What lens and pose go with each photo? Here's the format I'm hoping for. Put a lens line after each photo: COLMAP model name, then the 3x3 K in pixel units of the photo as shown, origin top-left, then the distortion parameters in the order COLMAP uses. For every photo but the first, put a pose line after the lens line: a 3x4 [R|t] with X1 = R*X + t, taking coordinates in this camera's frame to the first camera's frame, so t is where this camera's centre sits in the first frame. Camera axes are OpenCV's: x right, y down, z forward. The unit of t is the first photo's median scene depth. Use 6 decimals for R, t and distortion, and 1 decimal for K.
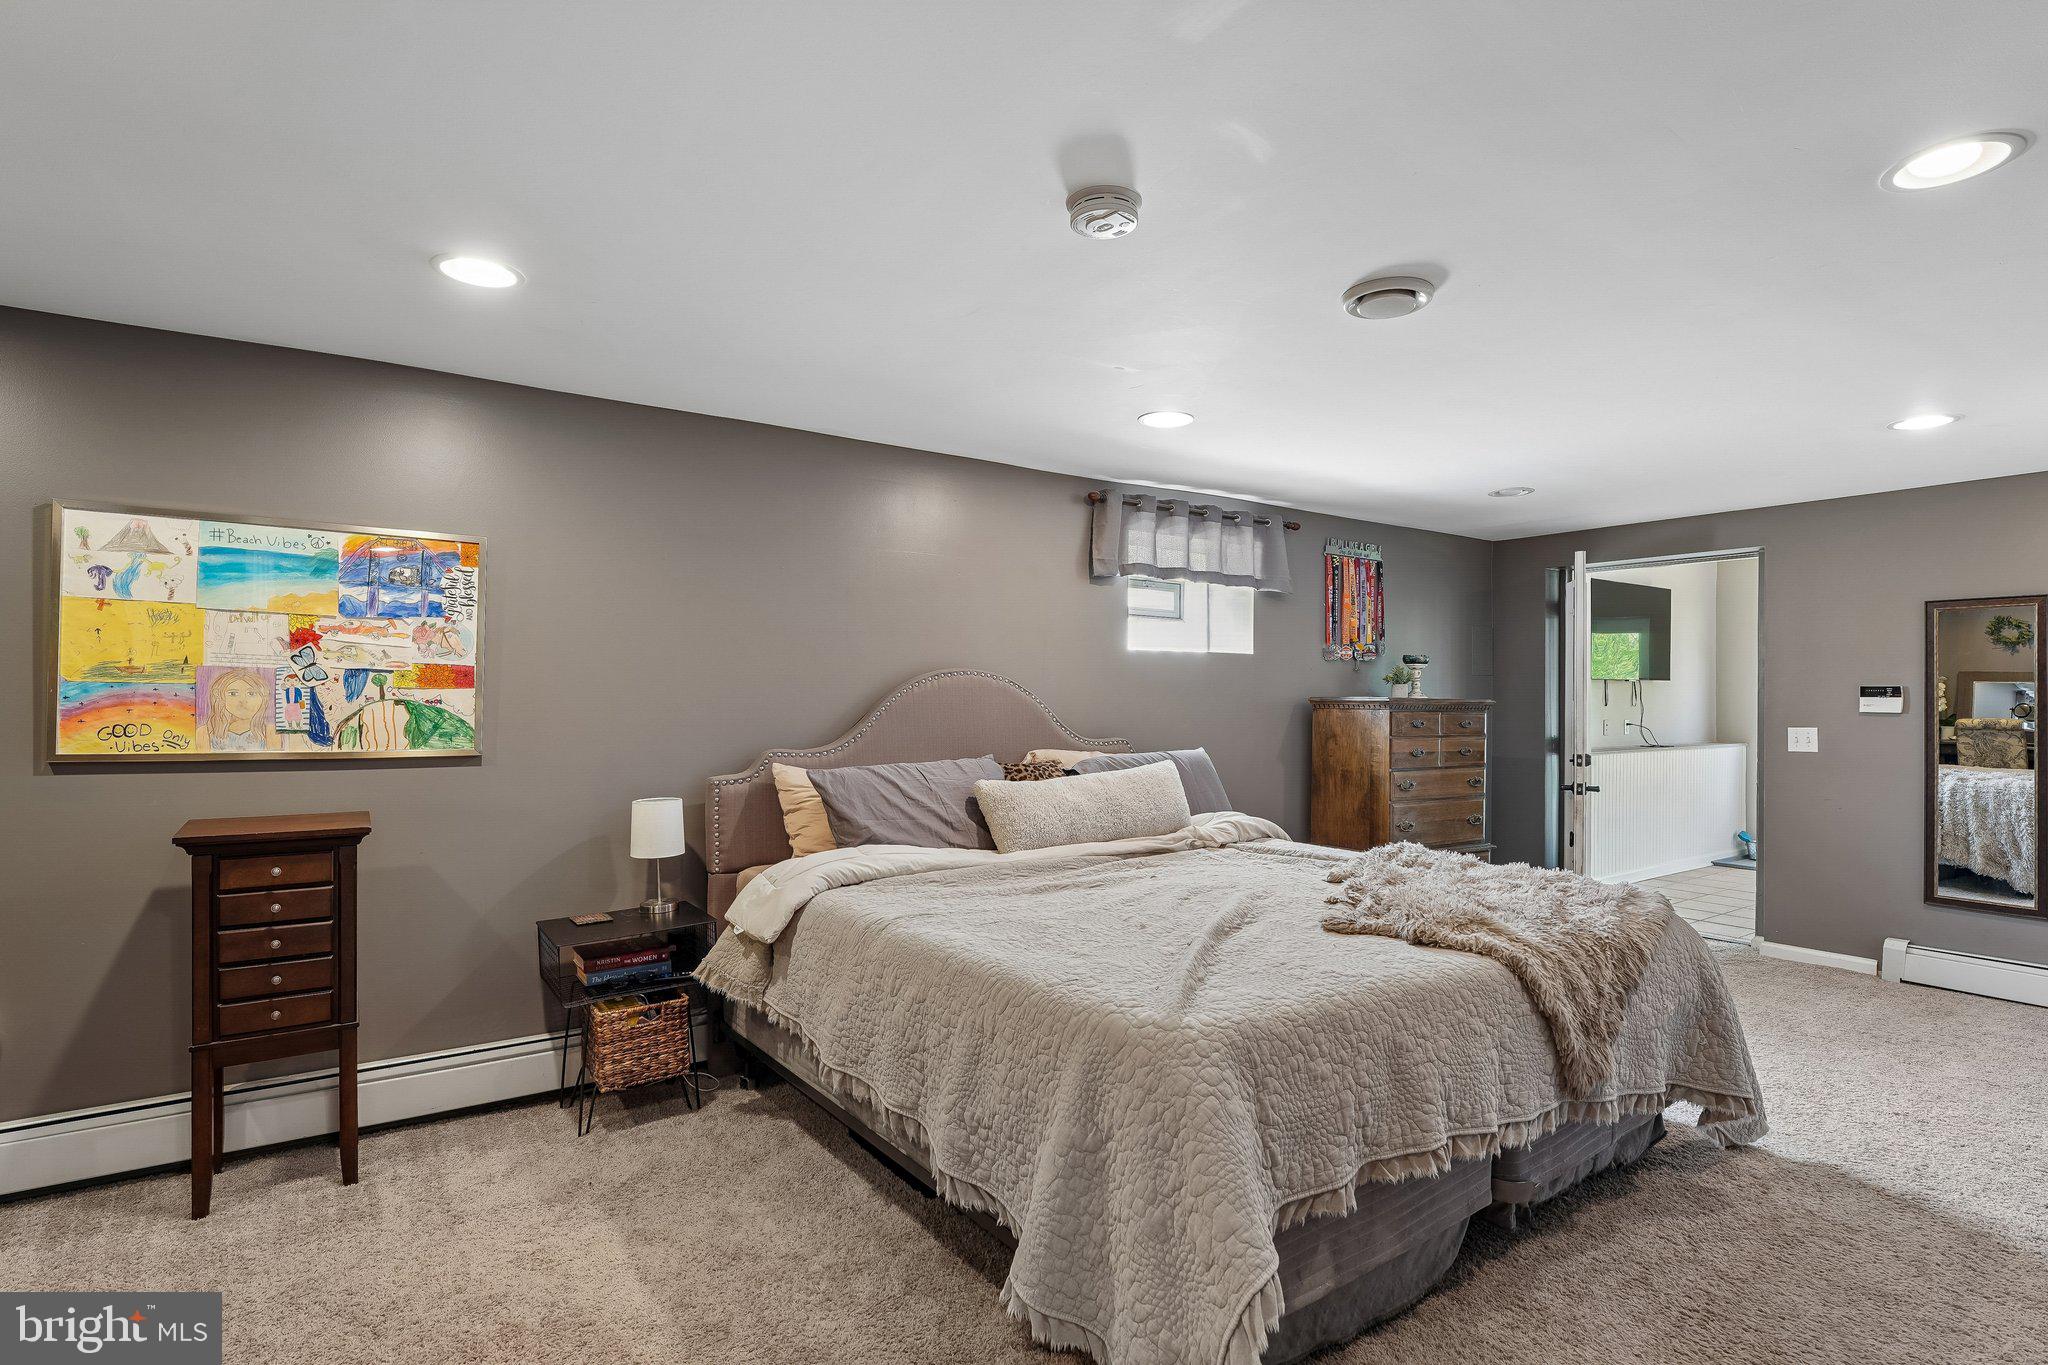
lens RADIAL K [[1006.7, 0, 1021.5], [0, 1006.7, 686.4], [0, 0, 1]] dist [-0.013649, 0.000936]
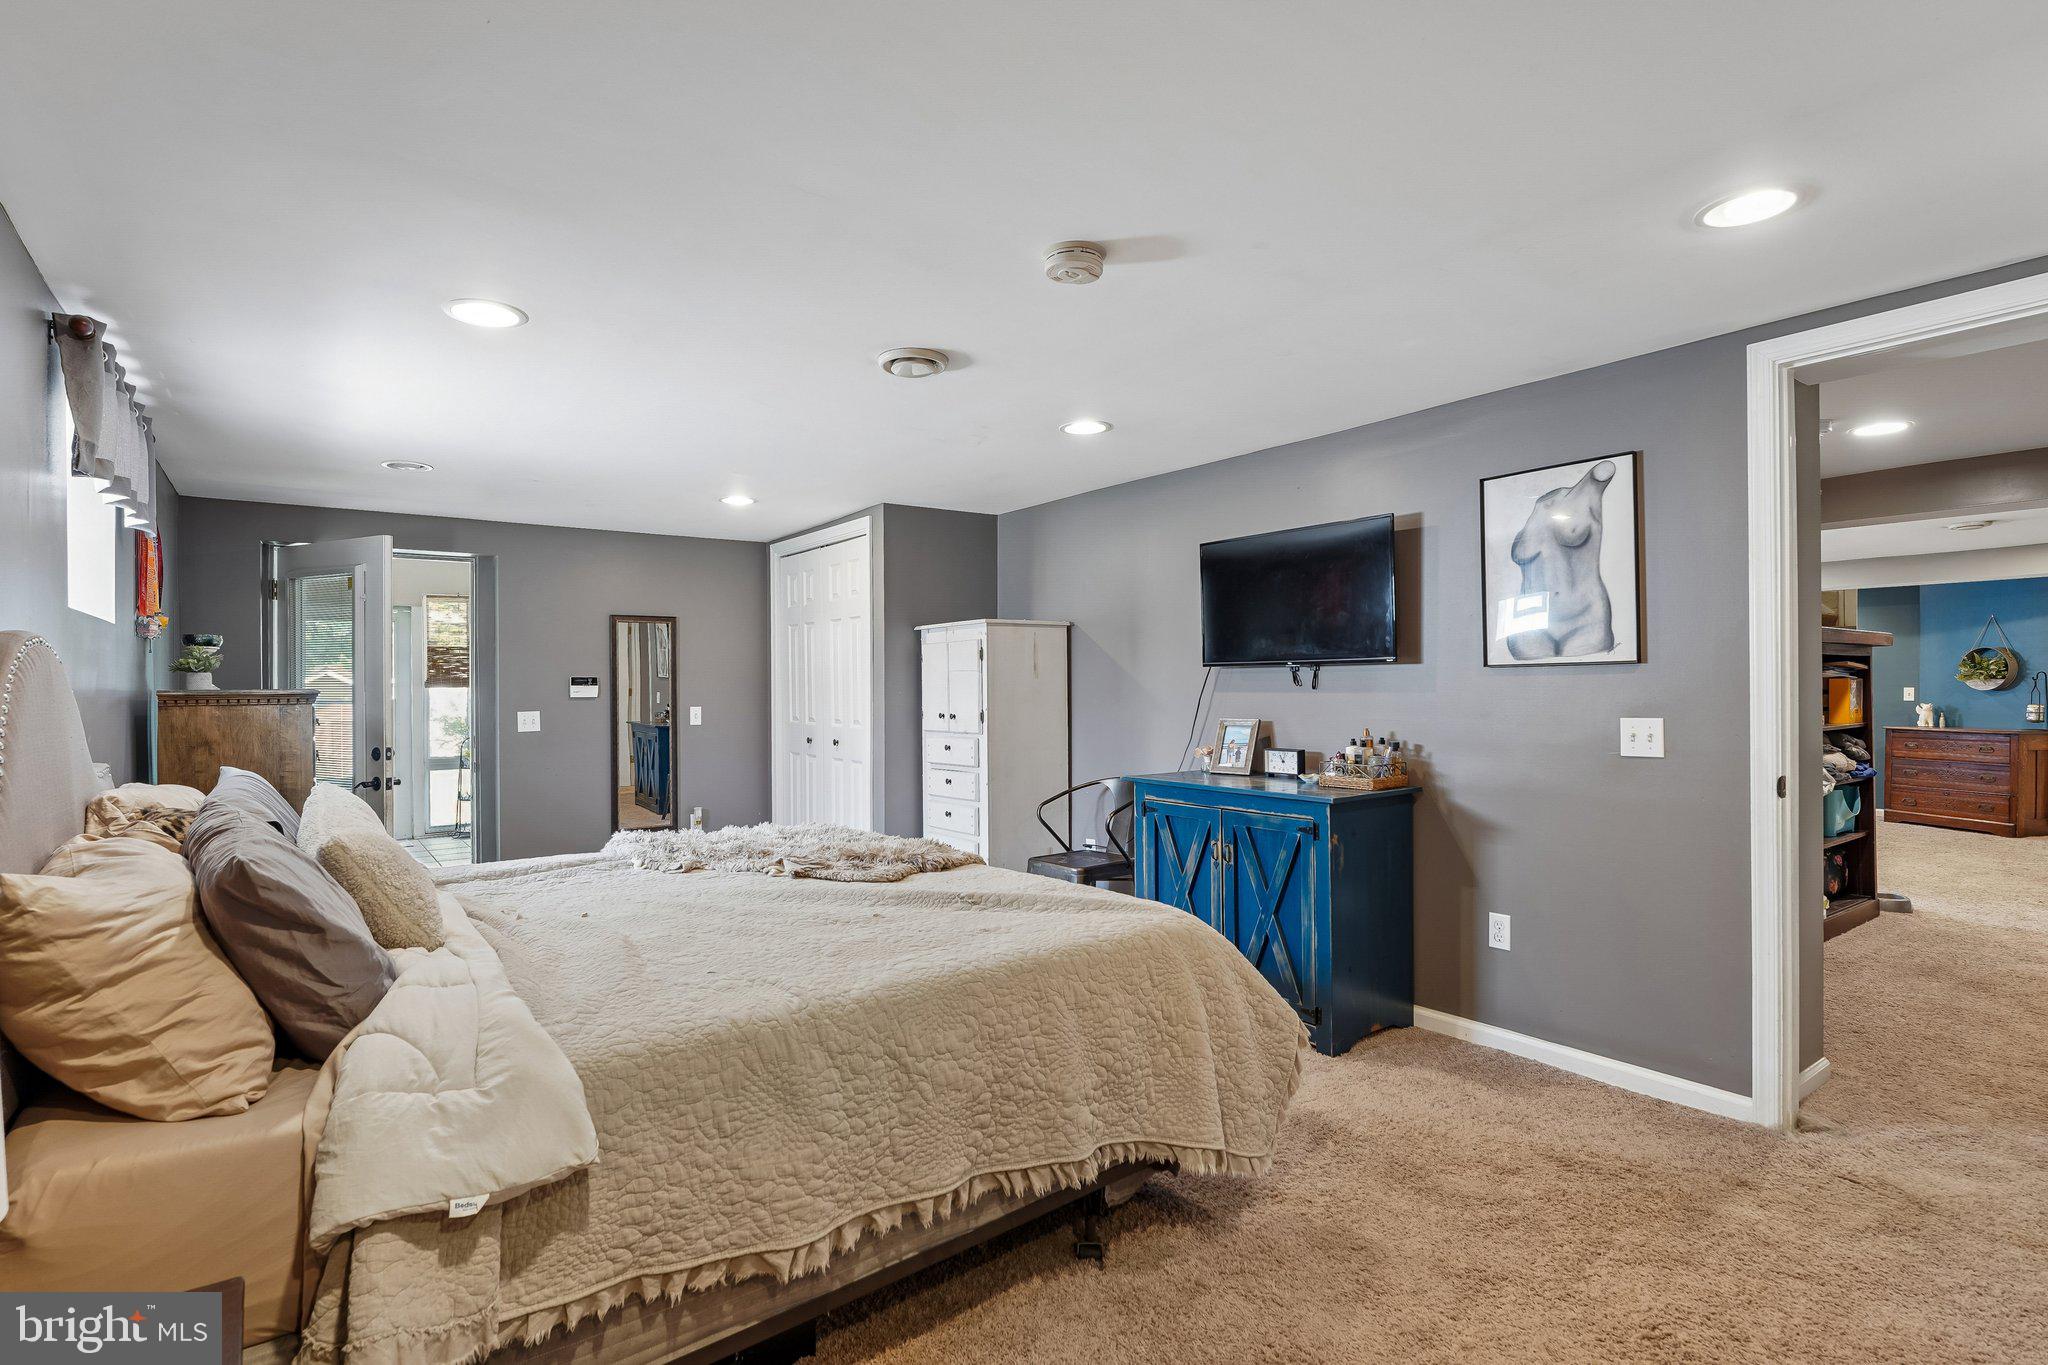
lens RADIAL K [[1006.7, 0, 1011.0], [0, 1006.7, 684.4], [0, 0, 1]] dist [-0.013649, 0.000936]
pose [[-0.025686, -0.003255, 0.999665, -0.455161], [-0.000510, 0.999995, 0.003243, 0.004735], [-0.999670, -0.000426, -0.025688, 0.475003]]
